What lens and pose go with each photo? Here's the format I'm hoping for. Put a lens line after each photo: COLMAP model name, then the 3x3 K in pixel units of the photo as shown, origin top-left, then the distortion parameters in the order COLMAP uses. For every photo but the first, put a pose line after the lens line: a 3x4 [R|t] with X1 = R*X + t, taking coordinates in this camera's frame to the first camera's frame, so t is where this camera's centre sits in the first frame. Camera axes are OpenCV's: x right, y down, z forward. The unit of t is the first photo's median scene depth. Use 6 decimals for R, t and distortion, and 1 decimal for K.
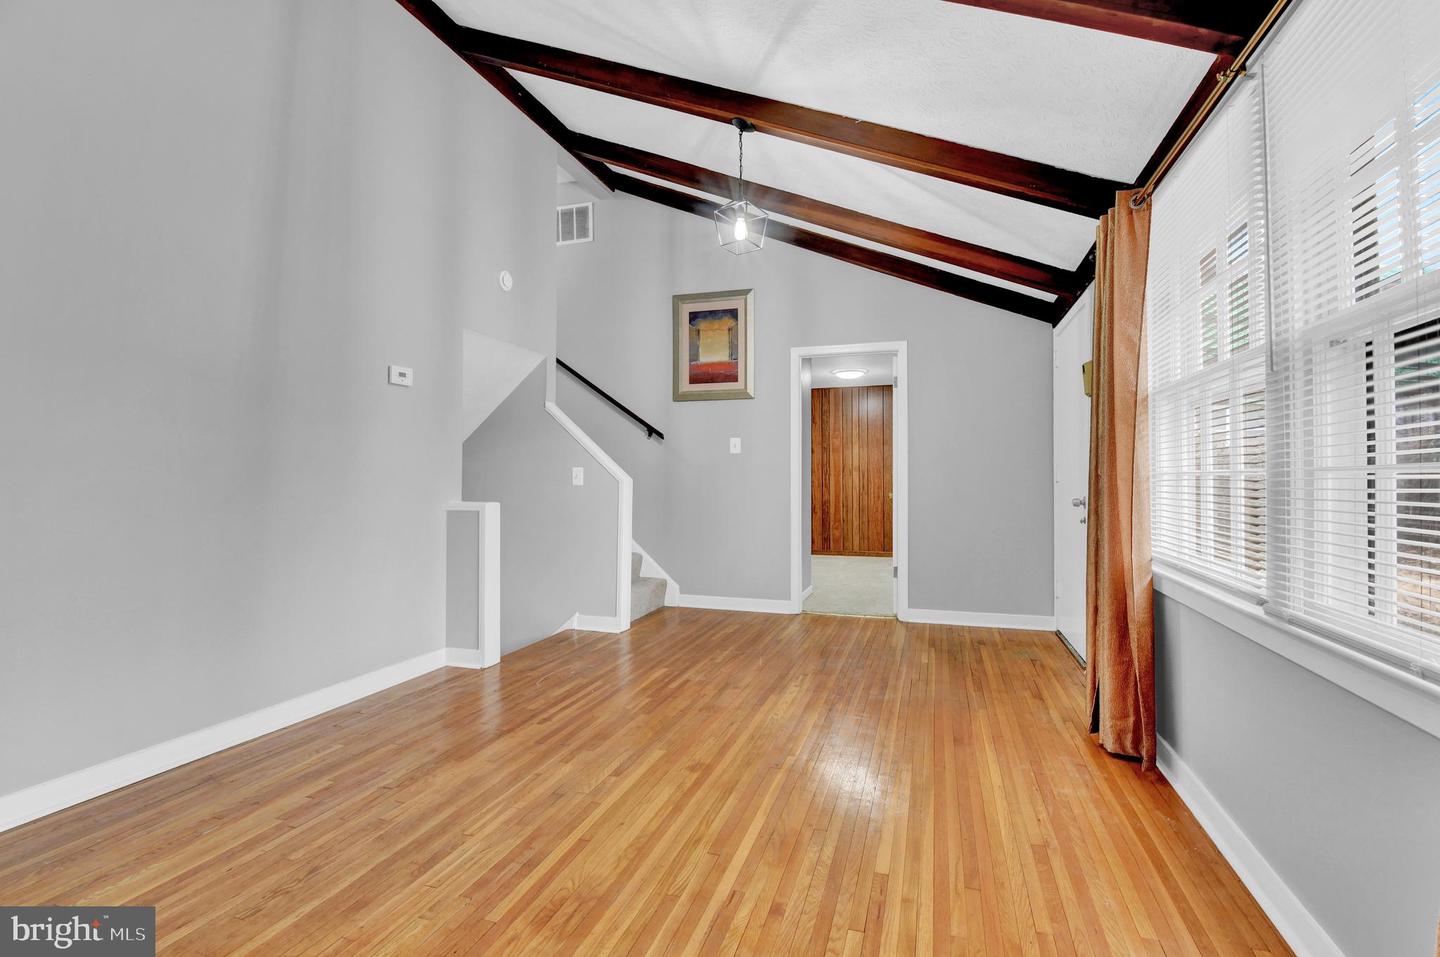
lens RADIAL K [[659.8, 0, 726.6], [0, 659.8, 474.8], [0, 0, 1]] dist [0.029648, -0.000339]
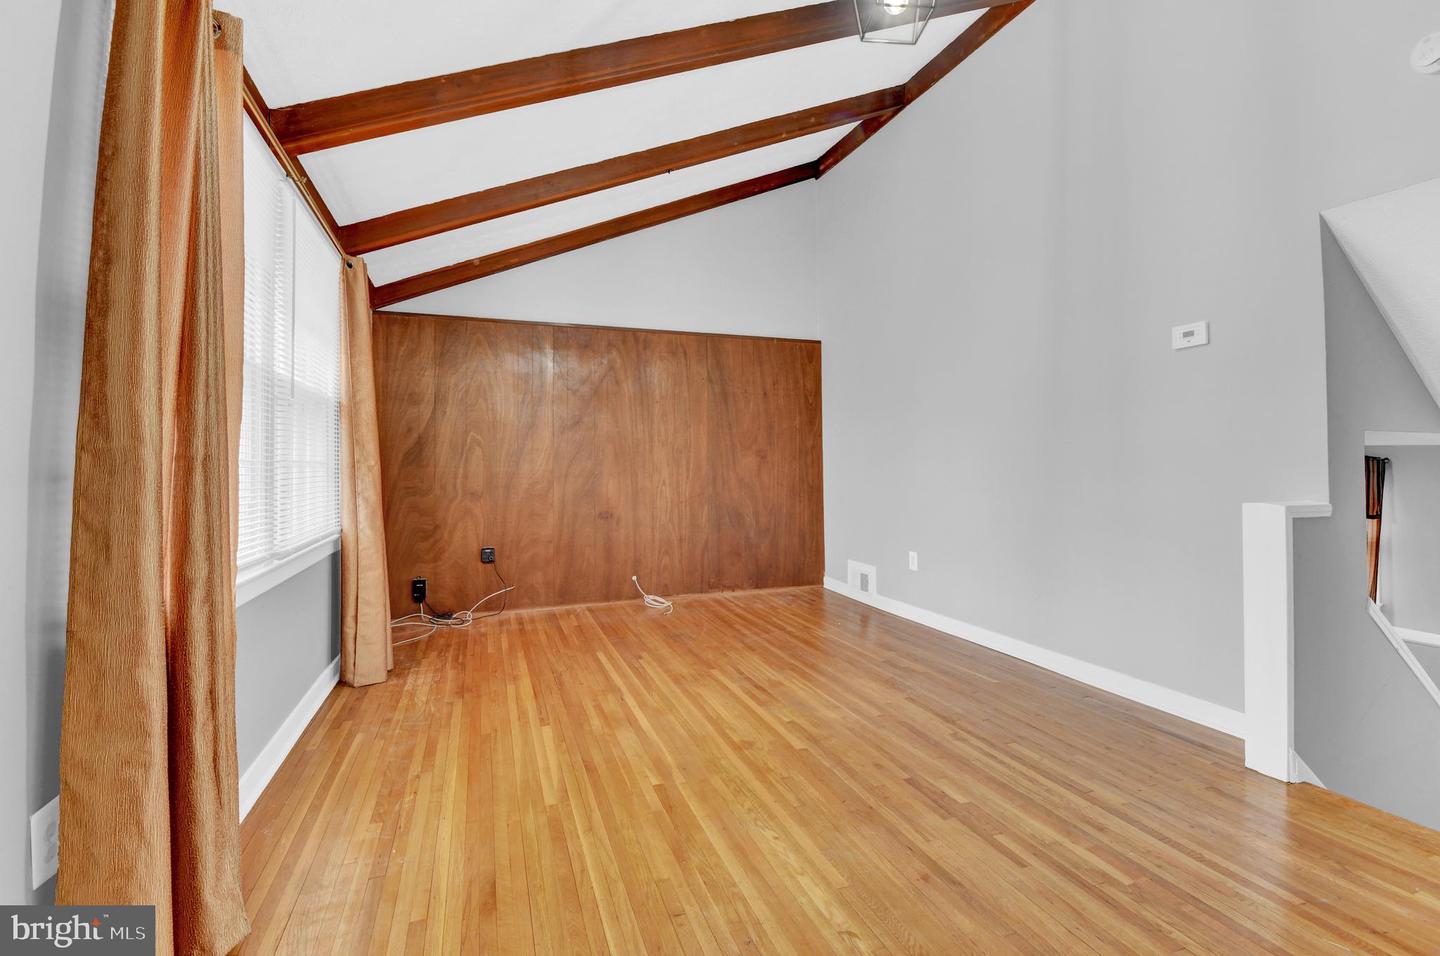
lens RADIAL K [[659.8, 0, 726.7], [0, 659.8, 472.1], [0, 0, 1]] dist [0.029648, -0.000339]
pose [[-0.789939, 0.003309, -0.613177, 0.609094], [0.003078, 0.999994, 0.001431, 0.016532], [0.613178, -0.000757, -0.789944, 1.796528]]
